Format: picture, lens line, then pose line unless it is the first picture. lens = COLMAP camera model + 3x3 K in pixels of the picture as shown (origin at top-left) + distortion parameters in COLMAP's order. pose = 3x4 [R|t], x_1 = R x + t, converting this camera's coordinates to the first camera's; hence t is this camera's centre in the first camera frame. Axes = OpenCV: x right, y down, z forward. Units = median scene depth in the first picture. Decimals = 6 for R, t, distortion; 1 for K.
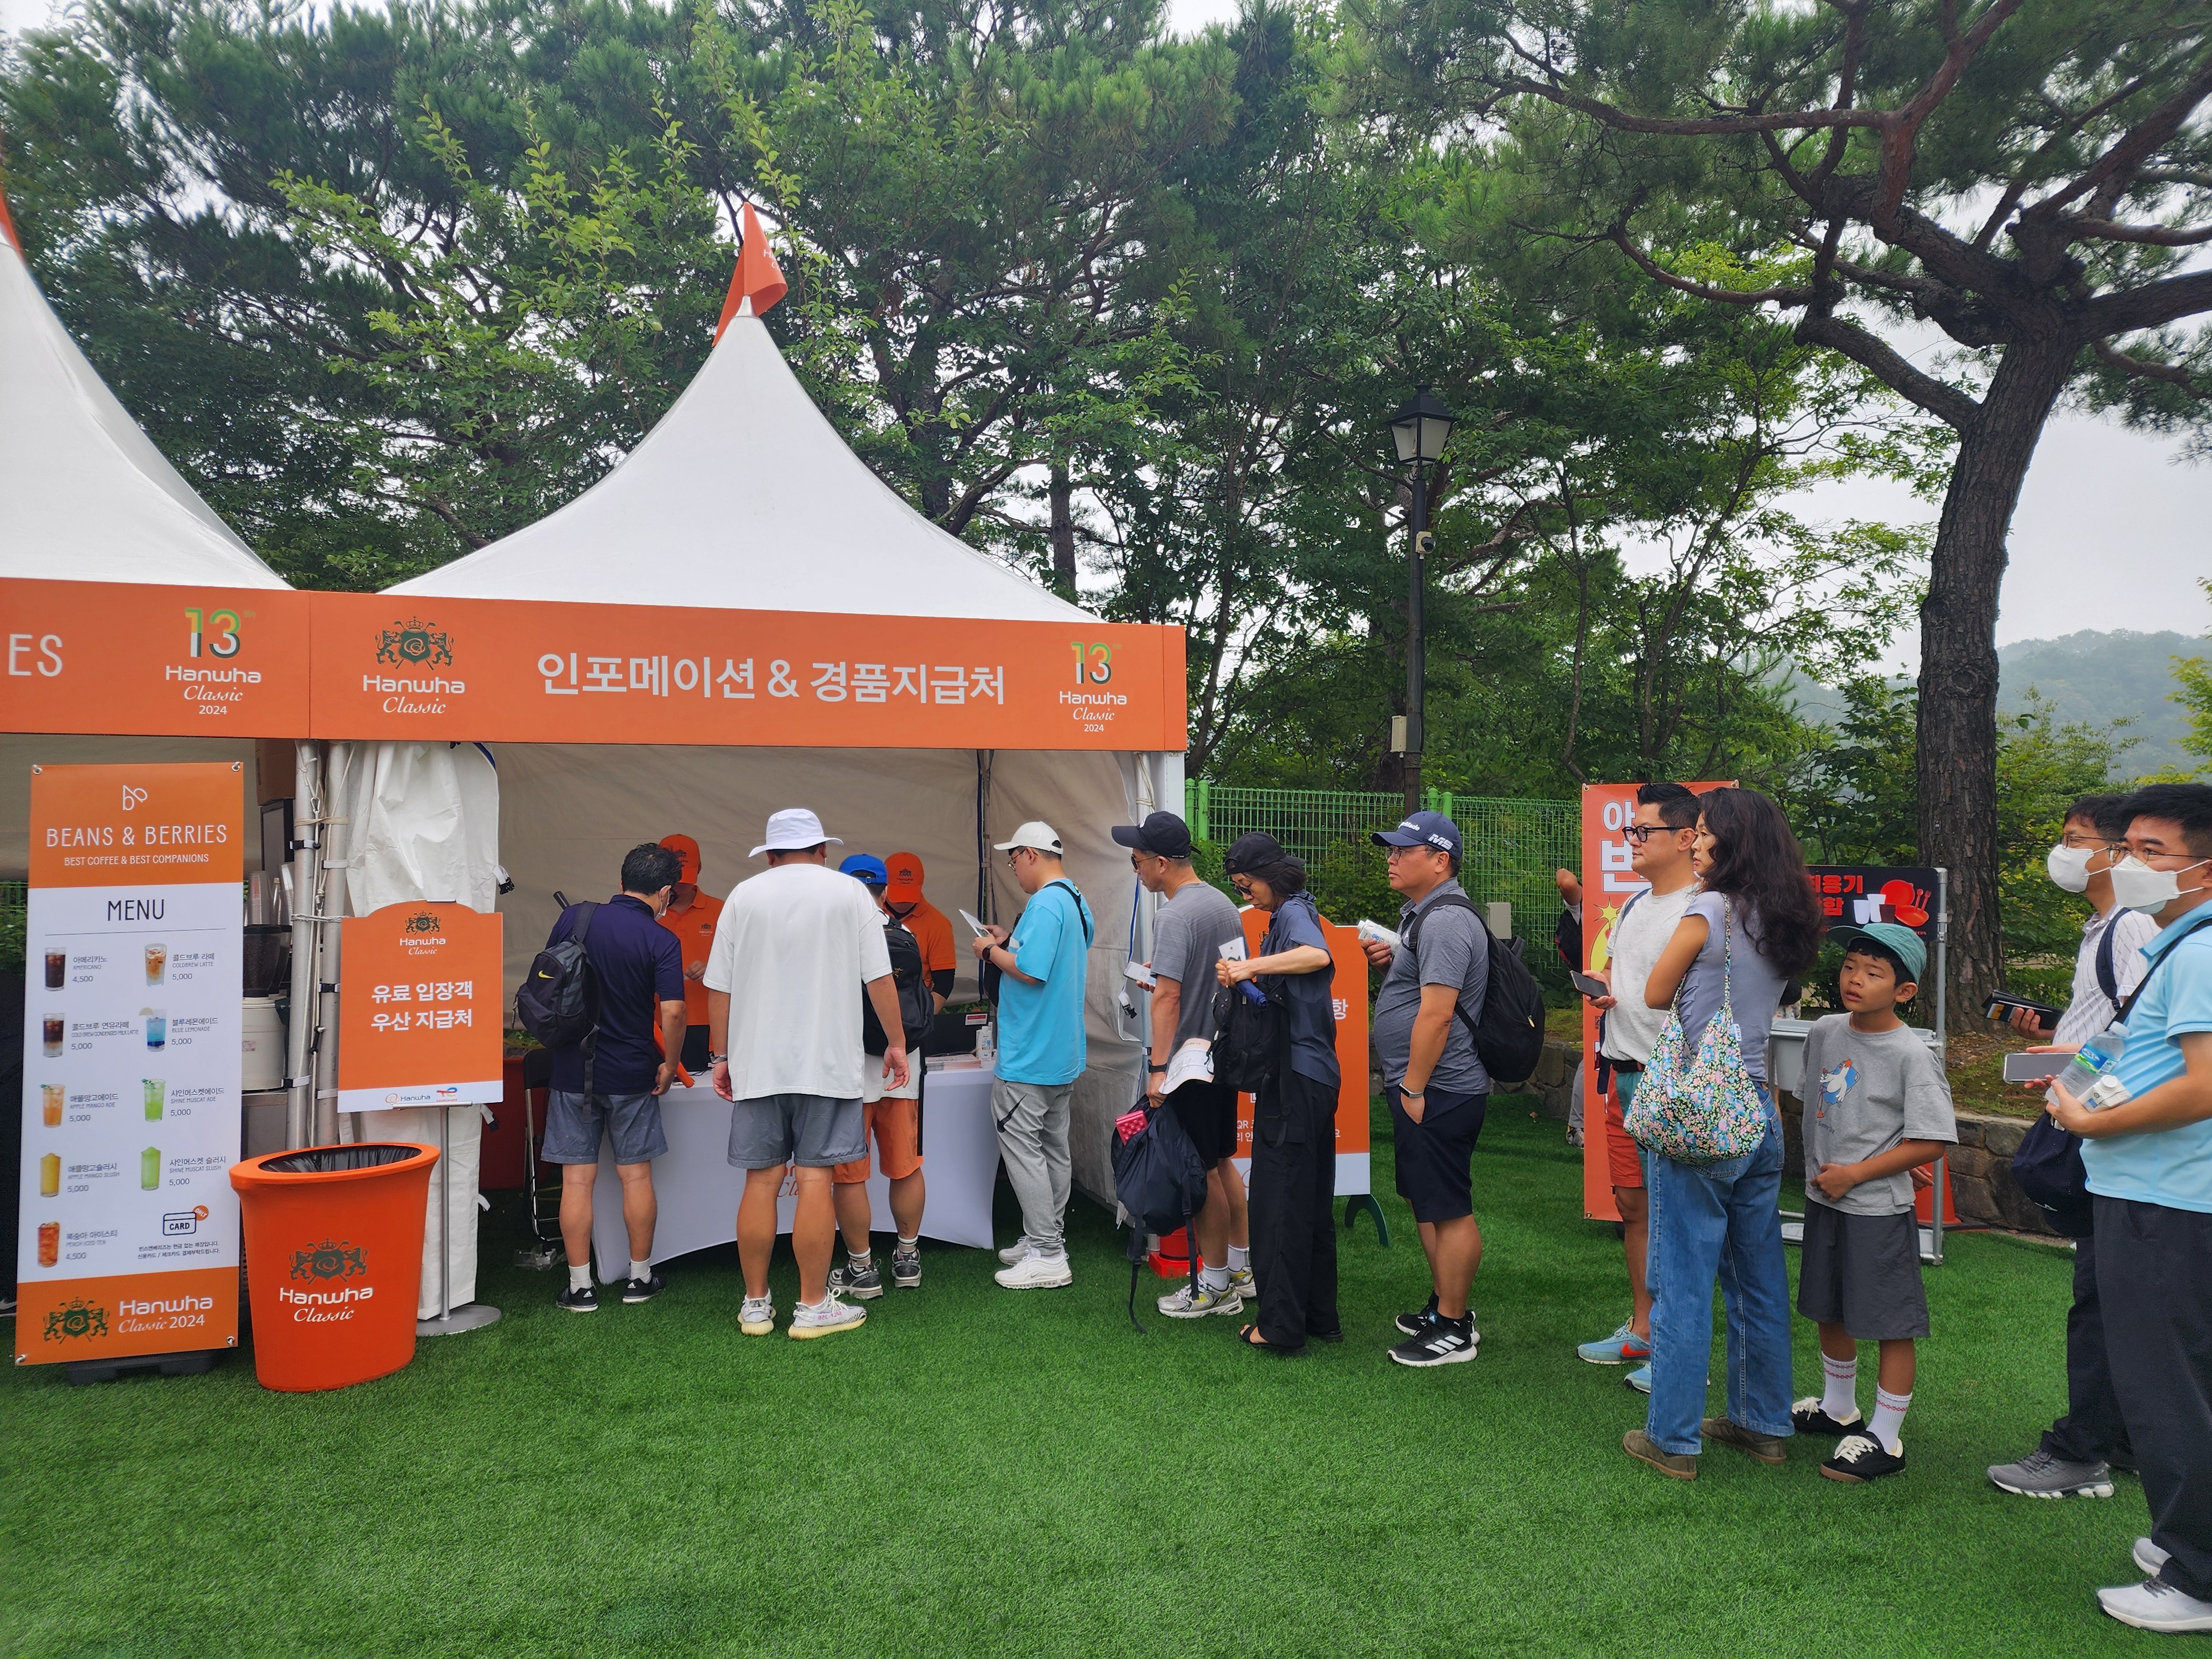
lens RADIAL K [[1480.6, 0, 1103.0], [0, 1480.6, 821.3], [0, 0, 1]] dist [0.088331, -0.083768]
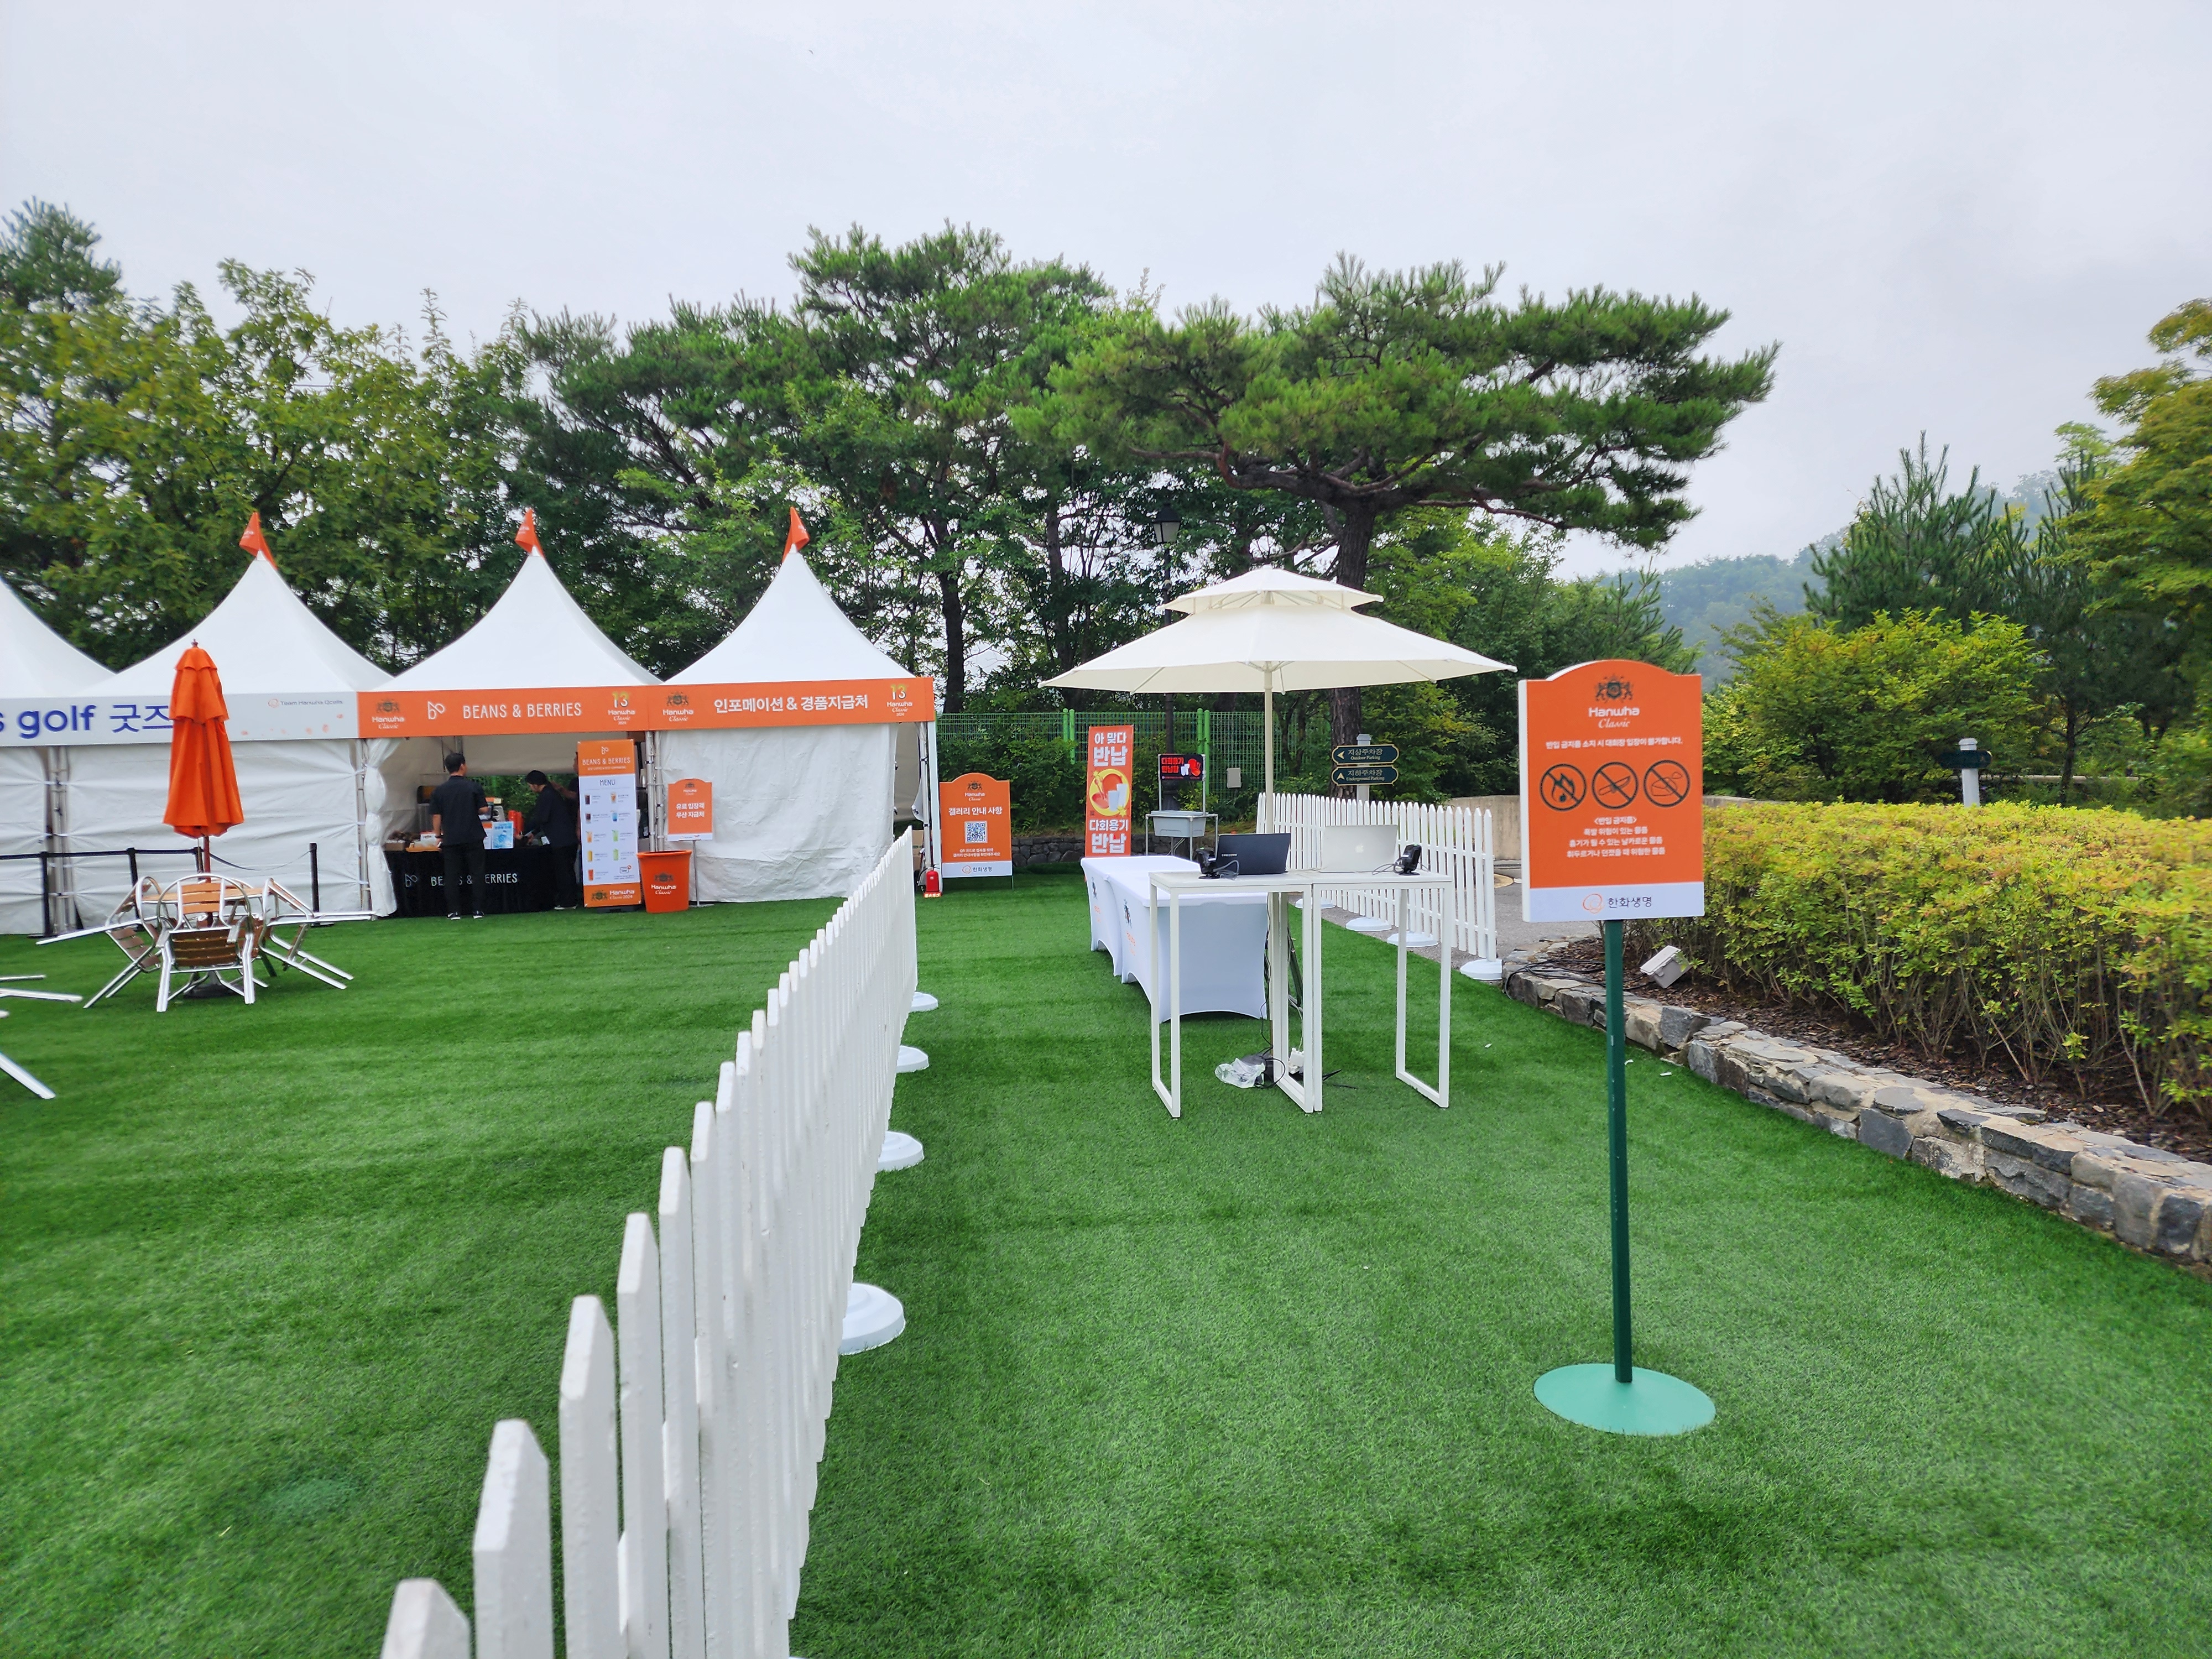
lens RADIAL K [[1480.6, 0, 1103.0], [0, 1480.6, 821.3], [0, 0, 1]] dist [0.088331, -0.083768]
pose [[0.983562, -0.021754, -0.179257, 0.981347], [0.034586, 0.997033, 0.068775, -0.043626], [0.177229, -0.073844, 0.981395, -1.945834]]
